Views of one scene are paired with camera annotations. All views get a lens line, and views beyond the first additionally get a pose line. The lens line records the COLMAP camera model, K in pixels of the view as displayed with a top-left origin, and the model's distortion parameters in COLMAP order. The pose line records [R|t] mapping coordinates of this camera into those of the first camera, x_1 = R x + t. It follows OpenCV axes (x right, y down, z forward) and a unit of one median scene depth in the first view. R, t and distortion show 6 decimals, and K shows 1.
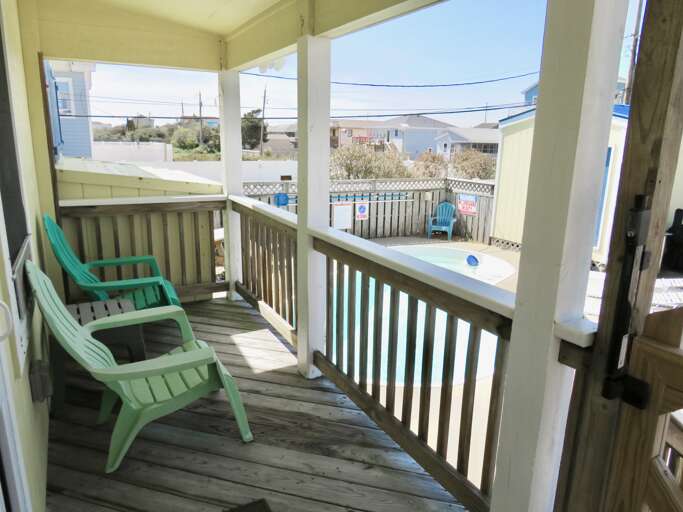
lens RADIAL K [[481.9, 0, 341.5], [0, 481.9, 256.0], [0, 0, 1]] dist [-0.009288, -0.004092]
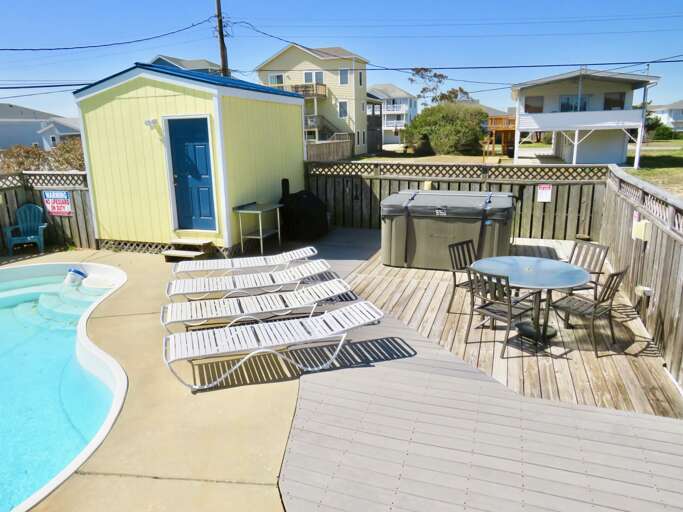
lens RADIAL K [[481.9, 0, 341.5], [0, 481.9, 256.0], [0, 0, 1]] dist [-0.009288, -0.004092]
pose [[0.742588, -0.202585, 0.638374, 0.090218], [0.189315, 0.977776, 0.090073, -0.007059], [-0.642435, 0.053966, 0.764438, 0.121298]]
